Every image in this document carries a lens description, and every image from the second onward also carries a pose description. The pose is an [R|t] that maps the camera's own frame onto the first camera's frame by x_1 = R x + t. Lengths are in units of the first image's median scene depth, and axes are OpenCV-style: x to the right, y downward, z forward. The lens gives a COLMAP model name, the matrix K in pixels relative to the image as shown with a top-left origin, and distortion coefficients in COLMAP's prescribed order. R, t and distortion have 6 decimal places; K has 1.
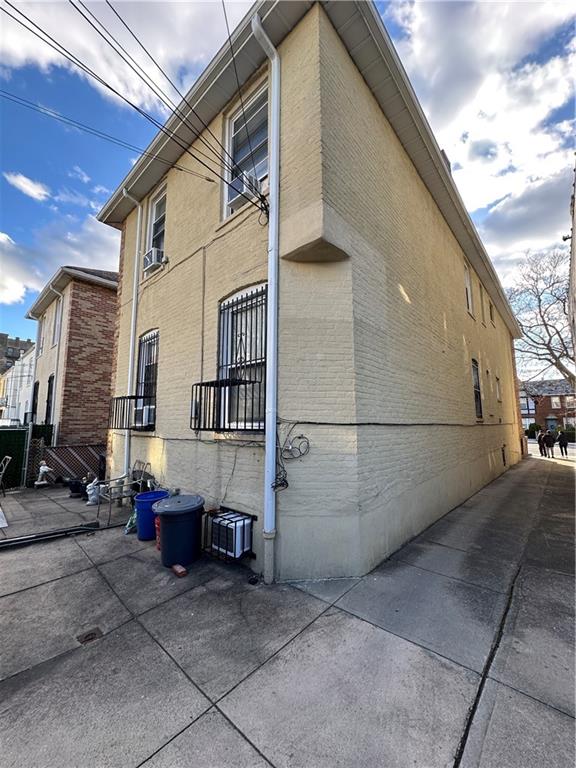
lens RADIAL K [[305.7, 0, 288.5], [0, 305.7, 383.7], [0, 0, 1]] dist [-0.004278, 0.000520]
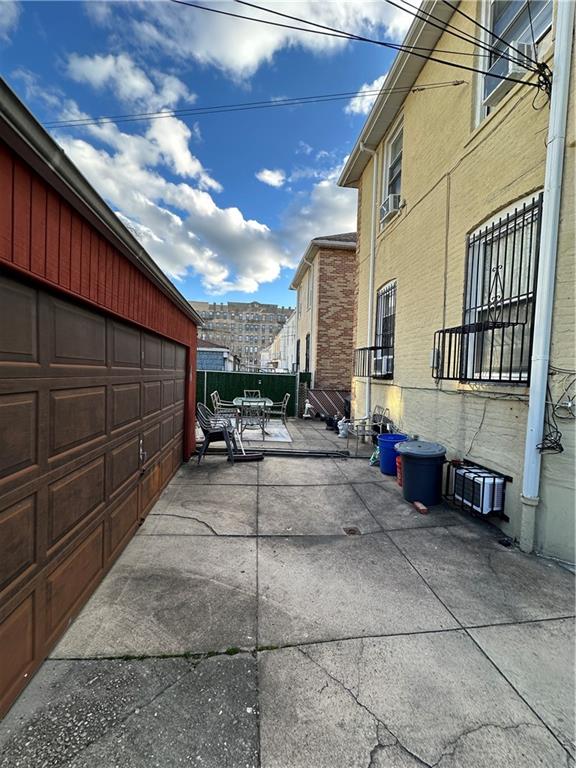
lens RADIAL K [[305.7, 0, 286.0], [0, 305.7, 384.5], [0, 0, 1]] dist [-0.004278, 0.000520]
pose [[0.750887, 0.051524, -0.658417, -0.024626], [0.051546, 0.989339, 0.136205, 0.011510], [0.658416, -0.136213, 0.740226, -0.042930]]
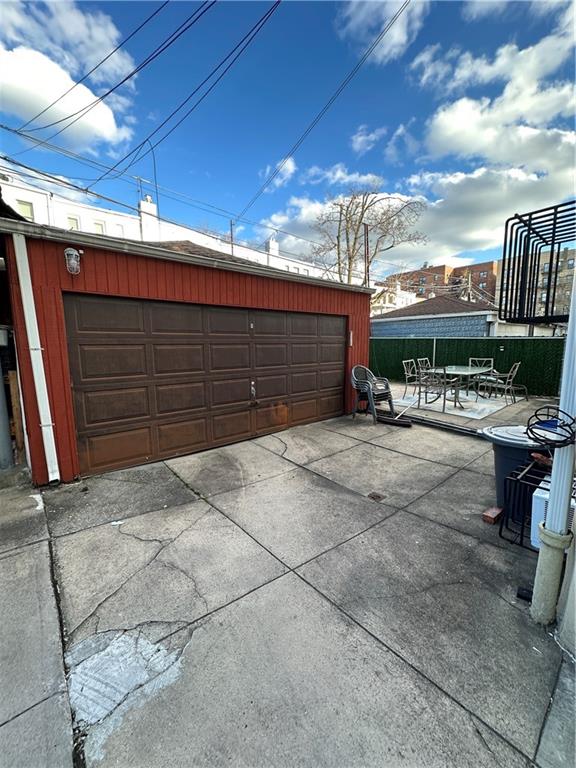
lens RADIAL K [[305.7, 0, 286.0], [0, 305.7, 383.0], [0, 0, 1]] dist [-0.004278, 0.000520]
pose [[-0.136608, 0.132138, -0.981773, 0.353014], [0.137488, 0.984001, 0.113308, 0.125537], [0.981038, -0.119504, -0.152589, 0.580375]]
